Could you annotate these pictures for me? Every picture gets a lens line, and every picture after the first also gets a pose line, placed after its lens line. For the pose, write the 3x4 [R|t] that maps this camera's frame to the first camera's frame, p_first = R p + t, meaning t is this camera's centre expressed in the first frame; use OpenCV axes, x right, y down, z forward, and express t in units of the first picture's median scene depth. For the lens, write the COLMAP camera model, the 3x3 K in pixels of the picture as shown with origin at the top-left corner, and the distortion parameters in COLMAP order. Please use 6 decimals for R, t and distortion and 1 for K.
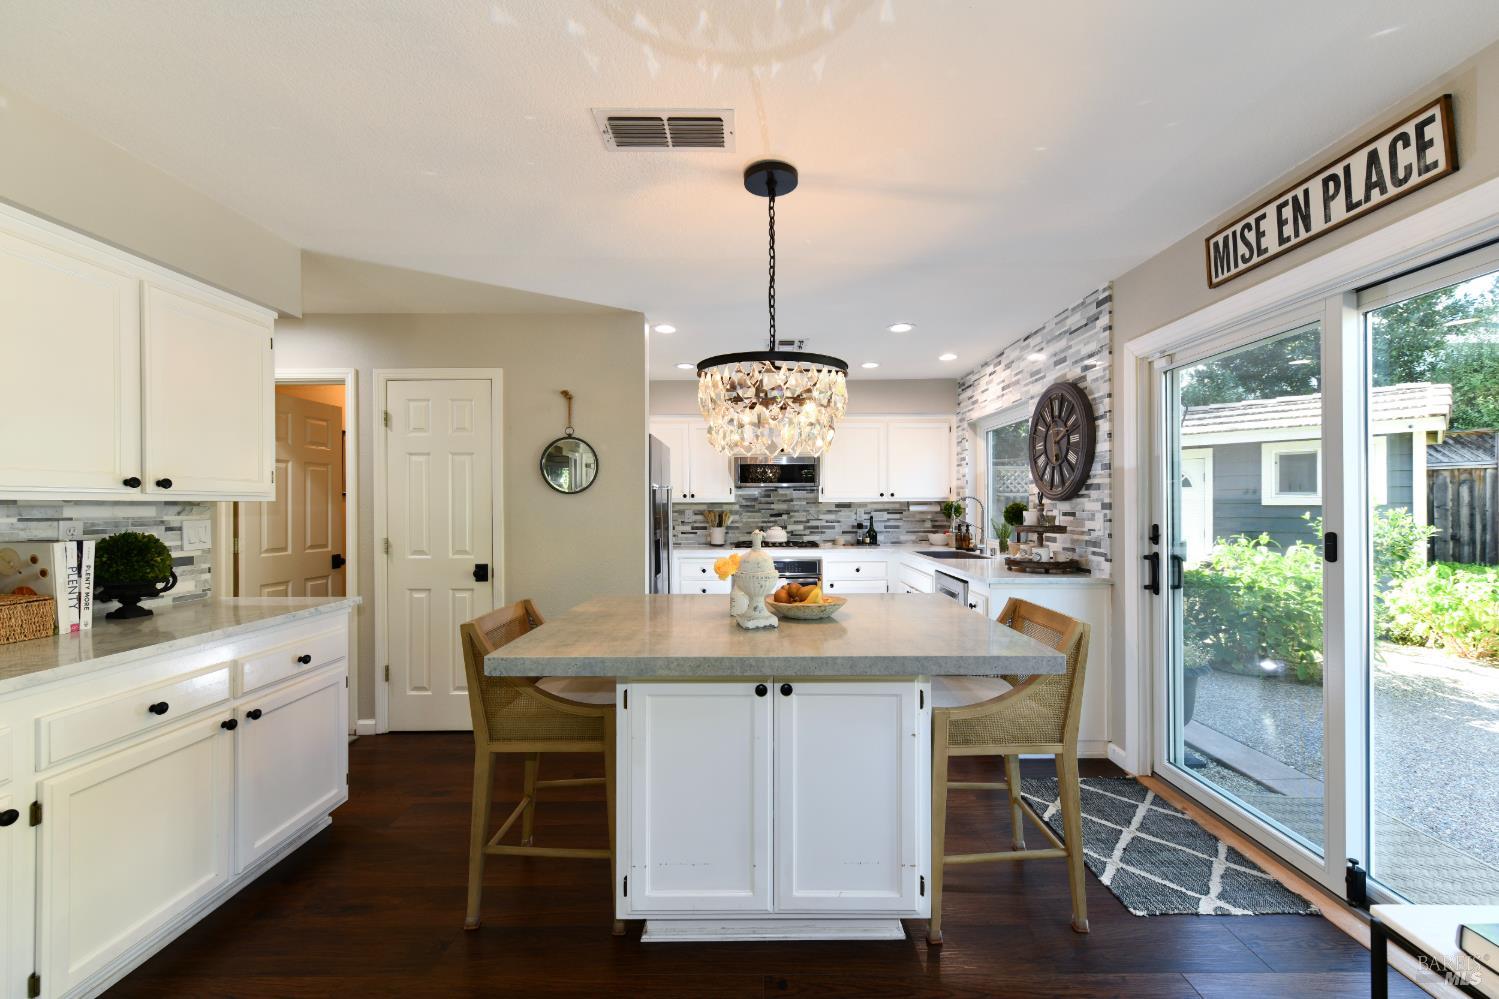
lens RADIAL K [[605.1, 0, 749.7], [0, 605.1, 507.7], [0, 0, 1]] dist [0.000892, 0.000050]
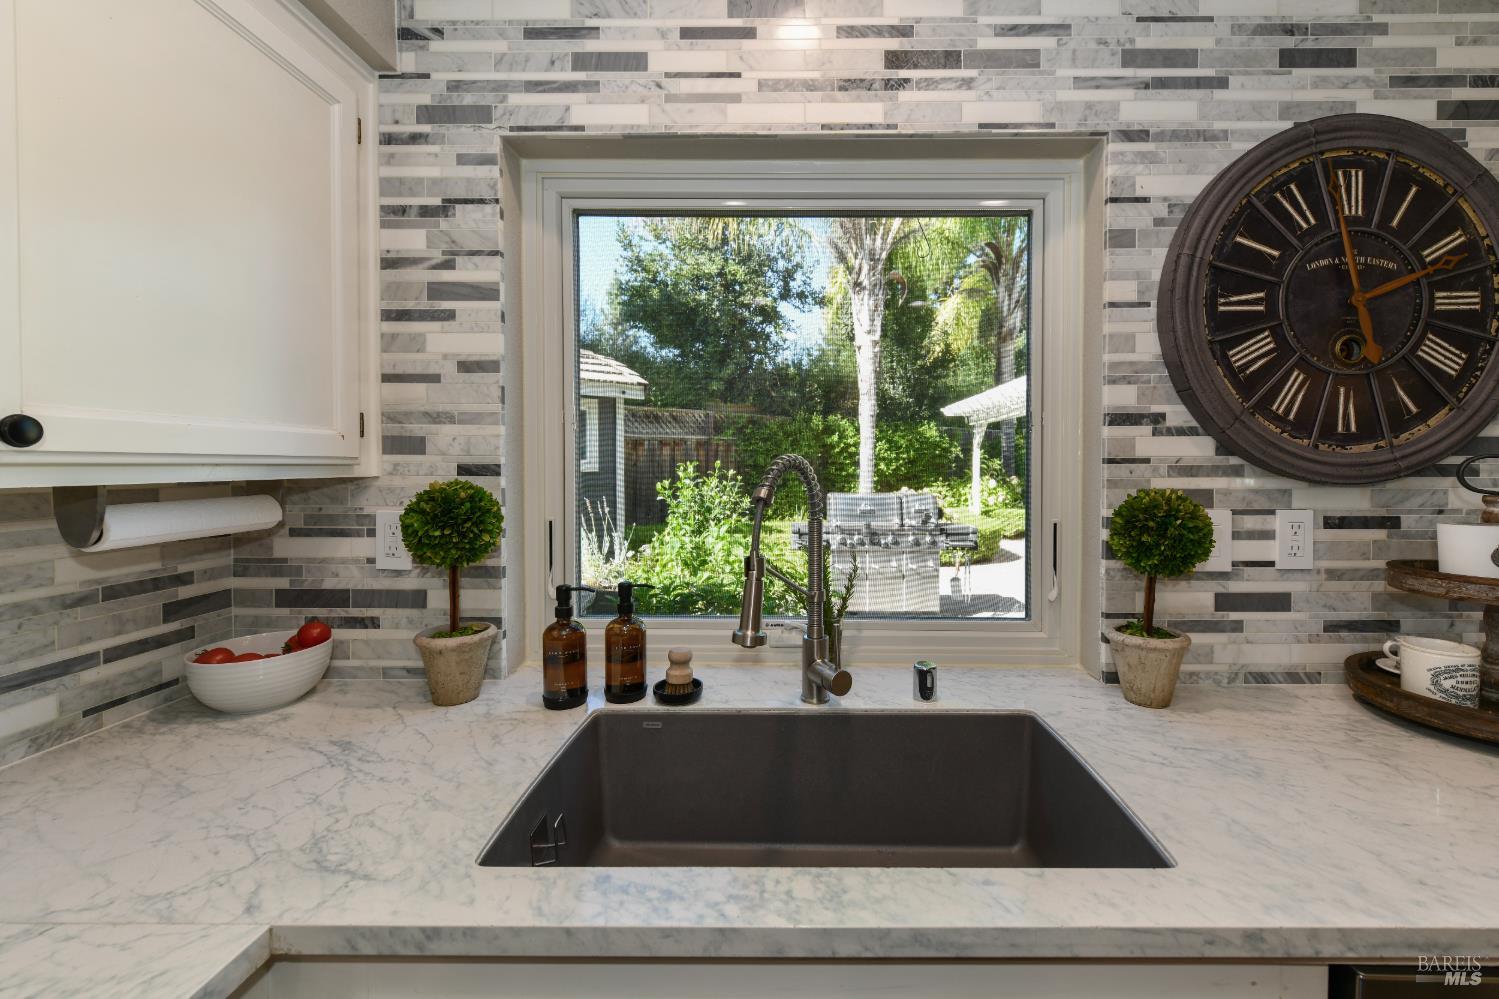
lens RADIAL K [[618.5, 0, 753.1], [0, 618.5, 475.3], [0, 0, 1]] dist [0.000941, 0.000133]
pose [[-0.002540, -0.013828, 0.999901, 0.109315], [0.003879, 0.999897, 0.013837, -0.013084], [-0.999989, 0.003913, -0.002486, 0.809206]]
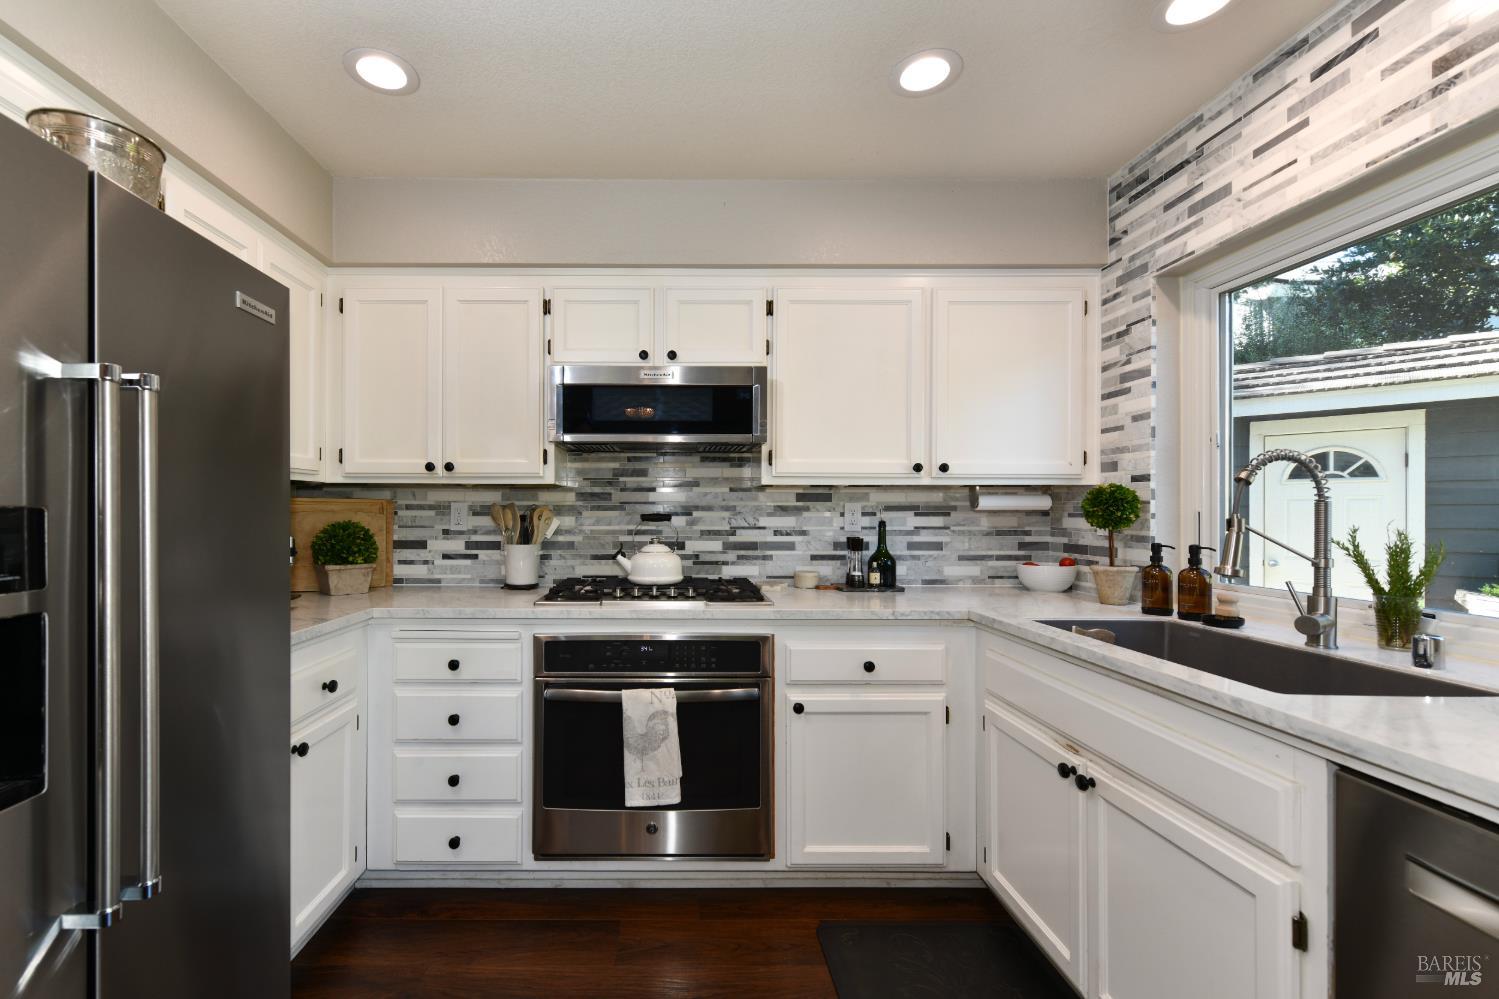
lens RADIAL K [[595.7, 0, 745.6], [0, 595.7, 492.0], [0, 0, 1]] dist [0.001719, 0.000038]
pose [[0.991764, 0.014575, 0.127245, 0.052196], [-0.009757, 0.999215, -0.038402, 0.010776], [-0.127705, 0.036844, 0.991128, 0.593672]]
